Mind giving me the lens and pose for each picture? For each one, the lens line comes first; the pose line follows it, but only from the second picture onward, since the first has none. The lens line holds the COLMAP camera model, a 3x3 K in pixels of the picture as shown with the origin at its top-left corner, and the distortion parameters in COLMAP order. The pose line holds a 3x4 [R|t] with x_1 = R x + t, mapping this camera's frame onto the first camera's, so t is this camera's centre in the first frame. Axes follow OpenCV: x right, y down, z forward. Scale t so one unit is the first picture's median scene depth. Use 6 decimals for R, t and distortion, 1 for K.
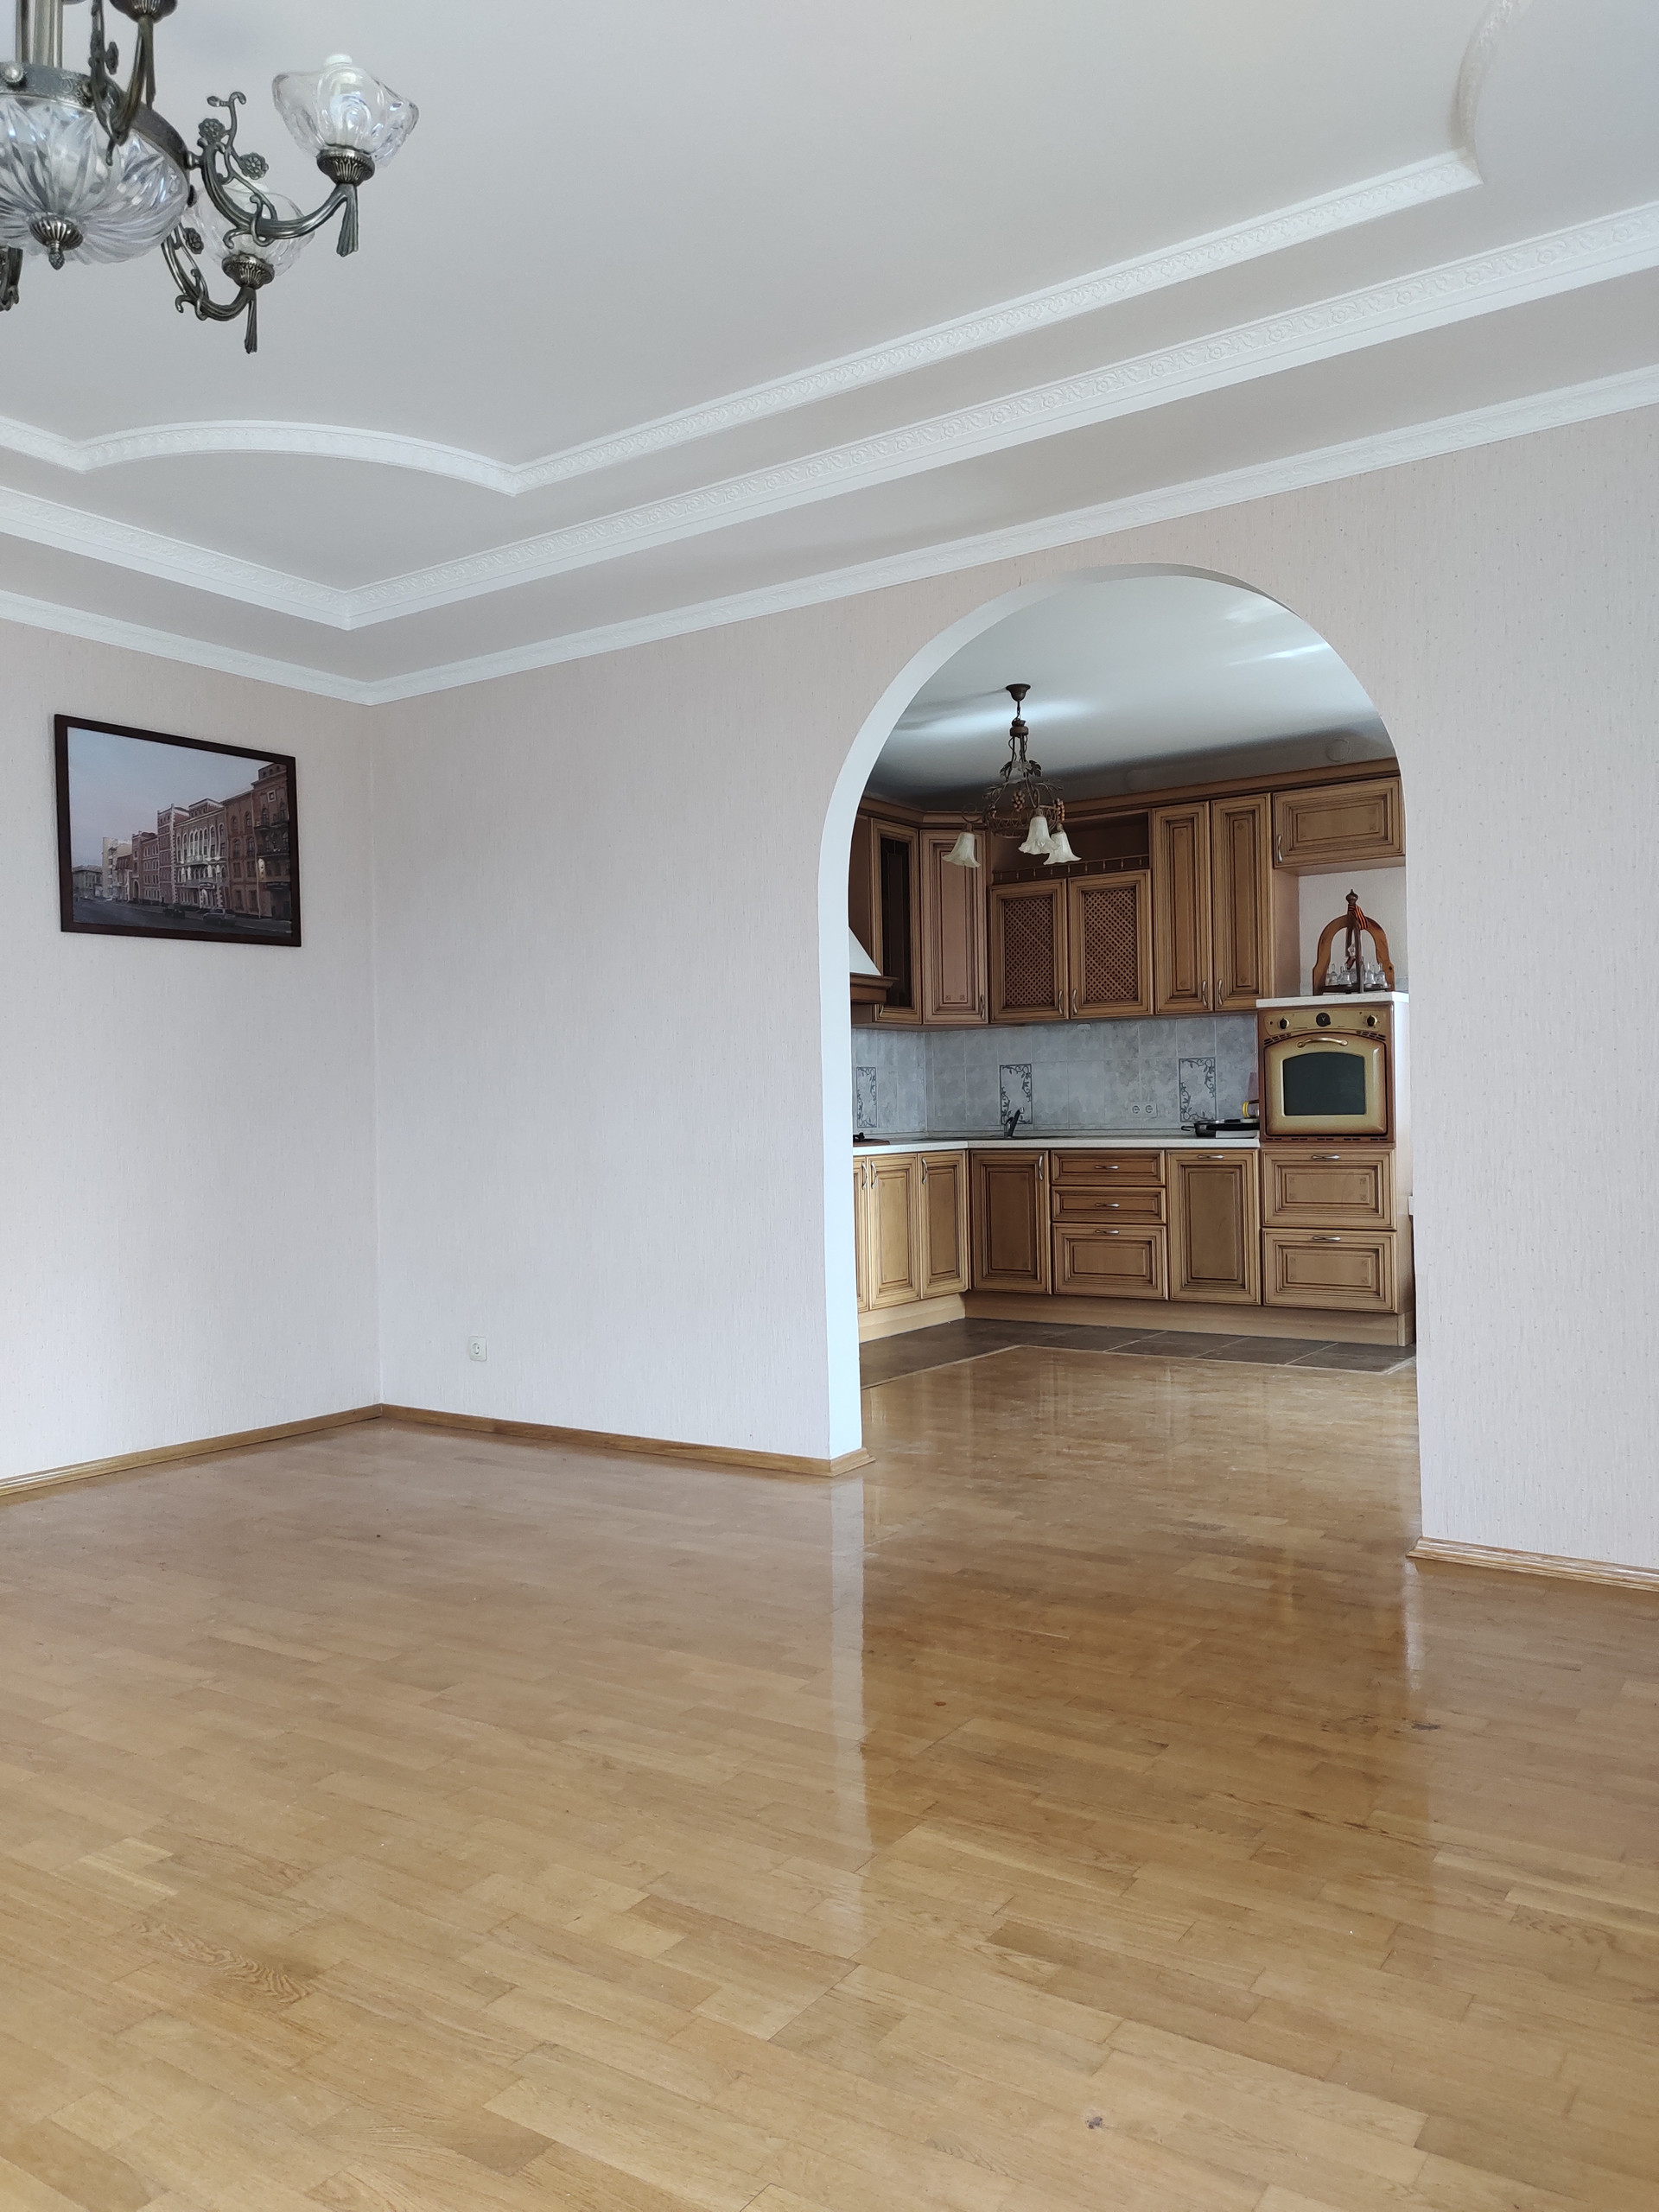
lens RADIAL K [[1649.8, 0, 831.4], [0, 1649.8, 1101.4], [0, 0, 1]] dist [0.031001, -0.015904]
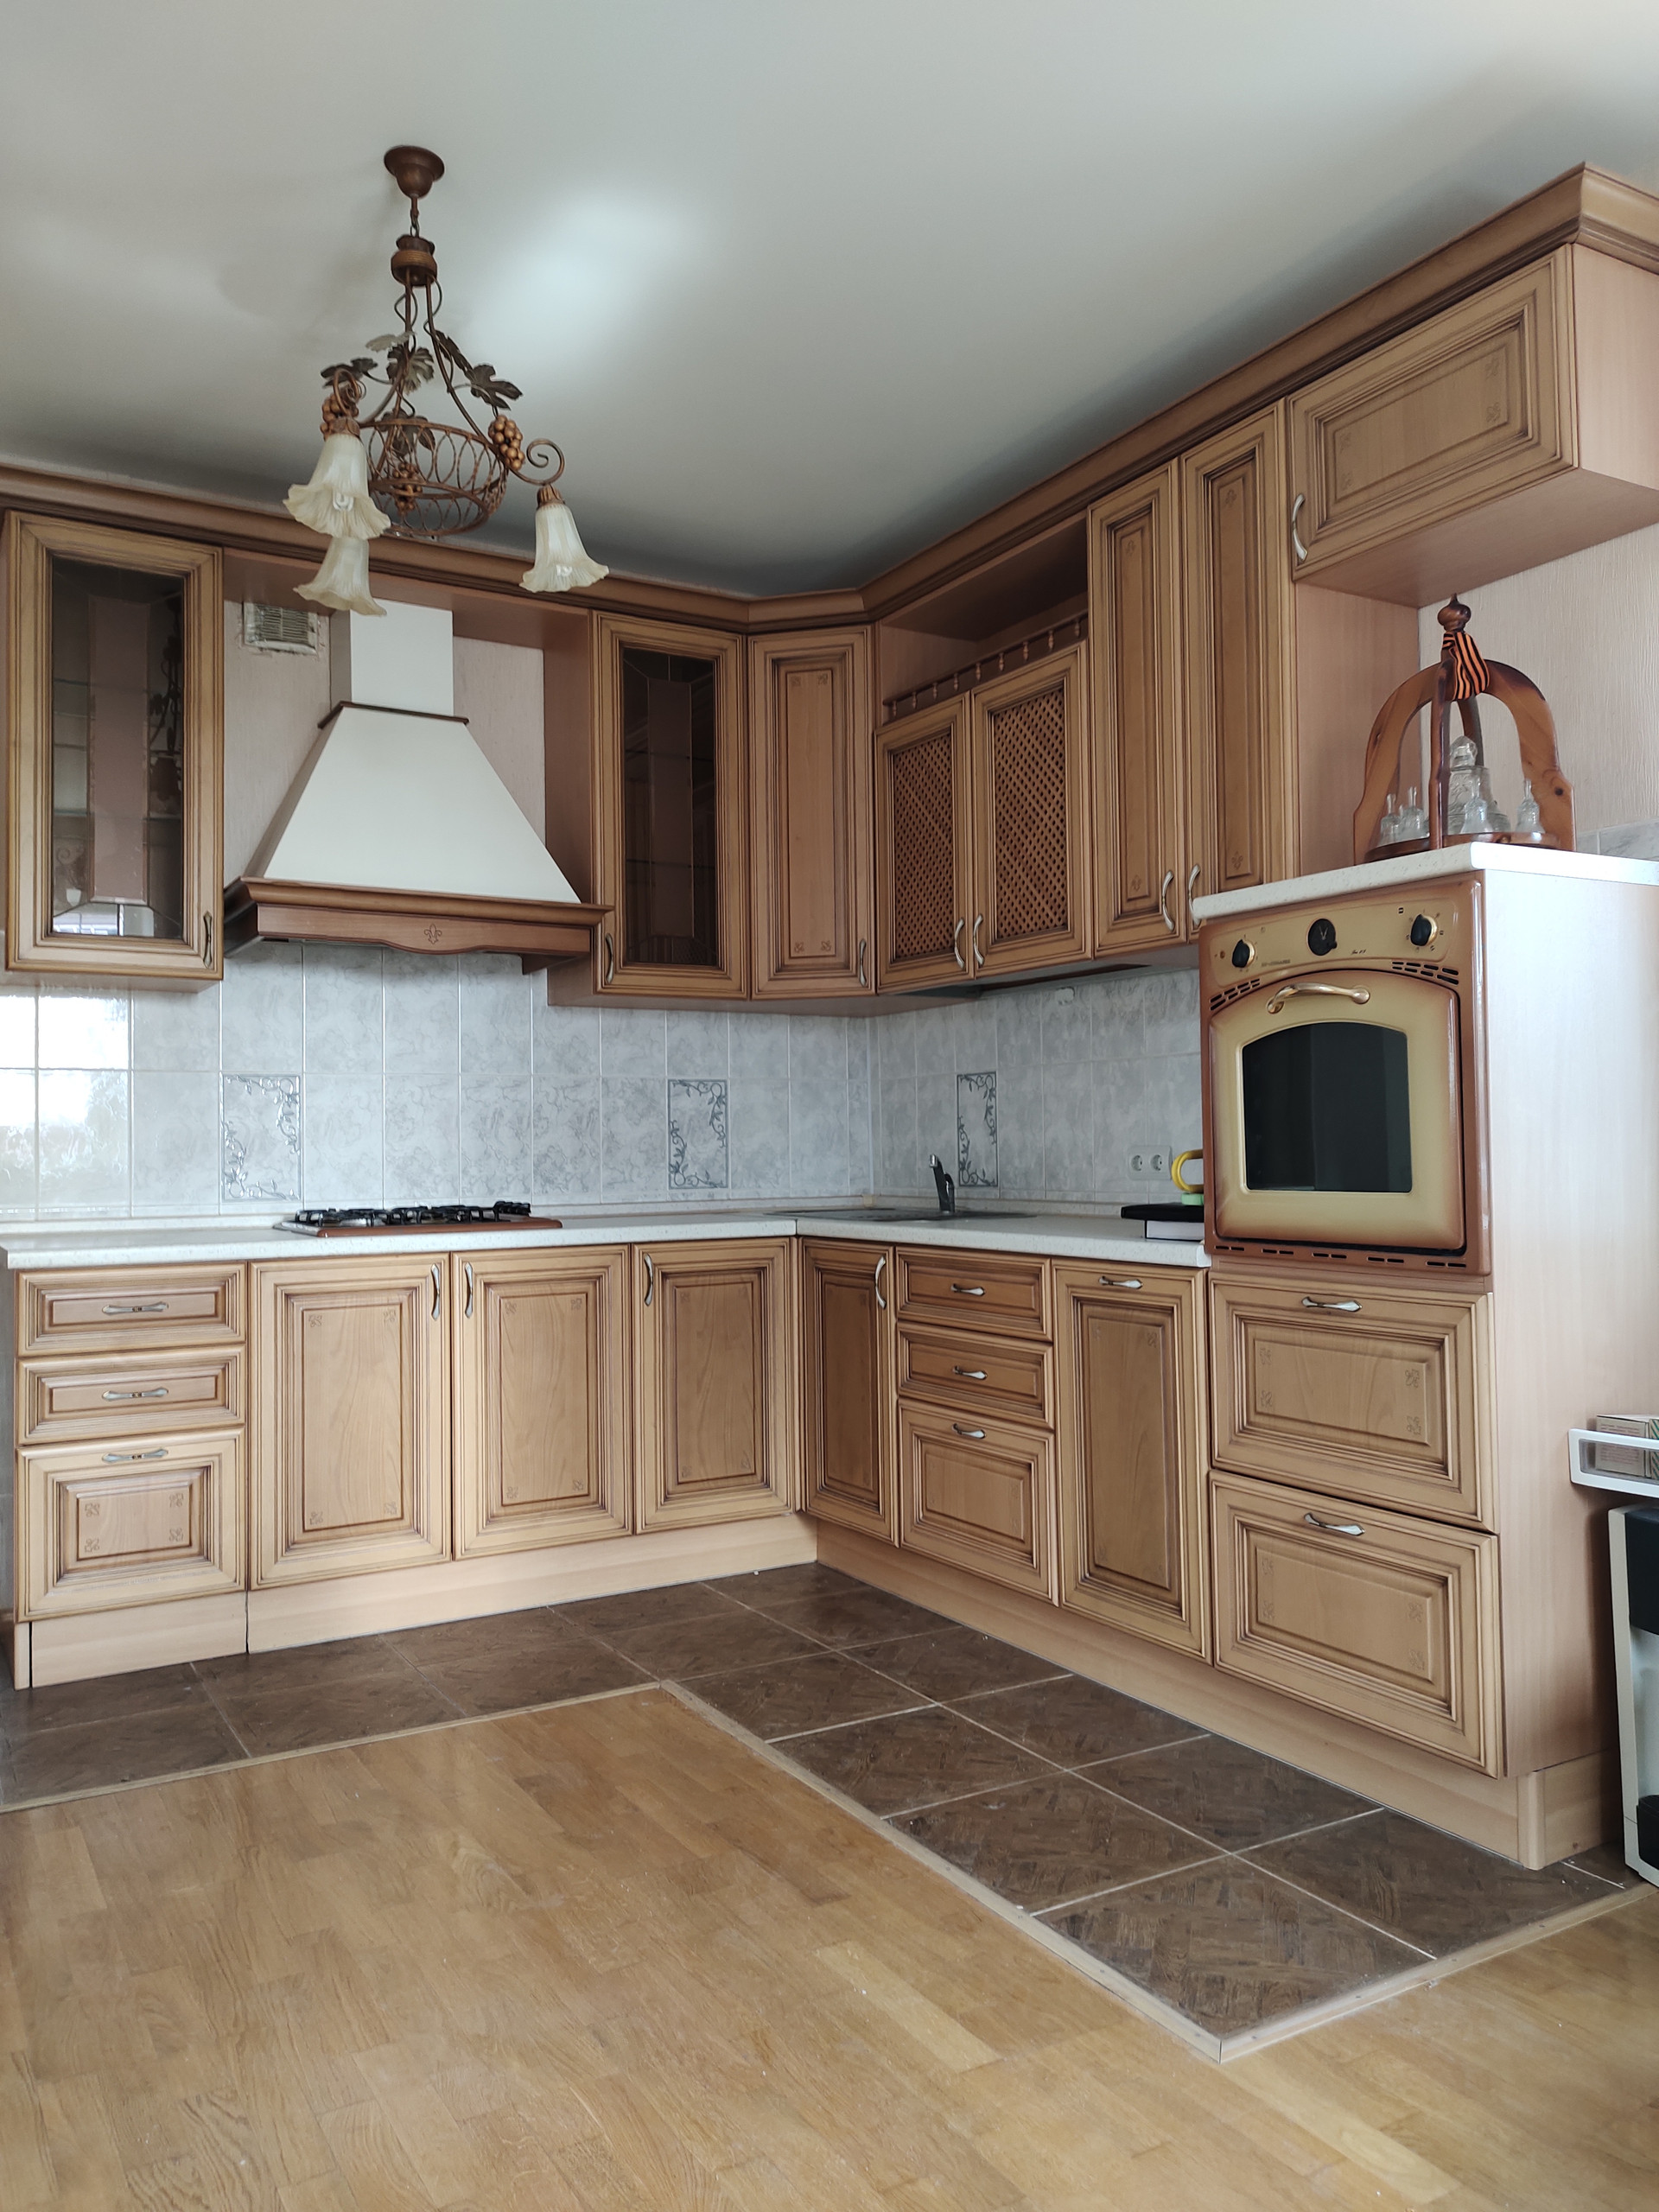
lens RADIAL K [[1649.8, 0, 827.5], [0, 1649.8, 1104.9], [0, 0, 1]] dist [0.031001, -0.015904]
pose [[0.903554, -0.003384, -0.428460, 0.336829], [-0.002927, 0.999897, -0.014071, -0.005296], [0.428463, 0.013968, 0.903451, 0.580167]]
